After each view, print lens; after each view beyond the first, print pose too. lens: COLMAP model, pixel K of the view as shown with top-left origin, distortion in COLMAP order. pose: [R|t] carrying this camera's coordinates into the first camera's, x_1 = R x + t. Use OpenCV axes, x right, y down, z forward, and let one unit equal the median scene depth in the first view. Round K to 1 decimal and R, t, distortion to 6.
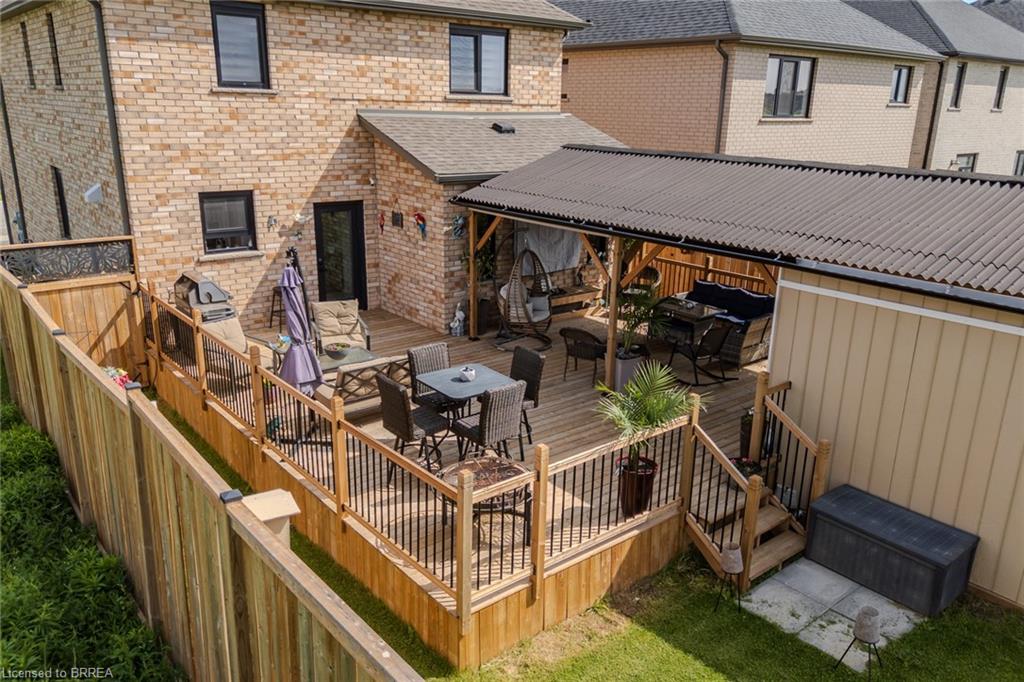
lens RADIAL K [[777.4, 0, 512.0], [0, 777.4, 341.0], [0, 0, 1]] dist [0.096732, -0.138589]
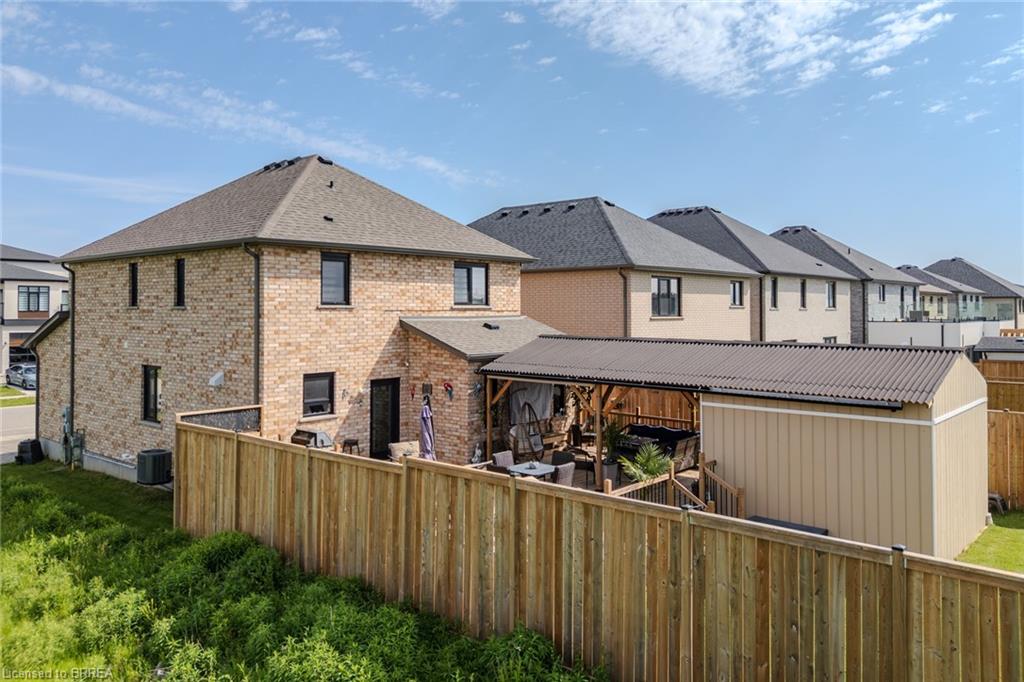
lens RADIAL K [[760.0, 0, 515.4], [0, 760.0, 299.8], [0, 0, 1]] dist [0.083460, -0.000806]
pose [[0.985528, -0.019606, 0.168376, -0.227470], [0.069484, 0.952732, -0.295759, 0.116582], [-0.154619, 0.303179, 0.940306, -0.400556]]
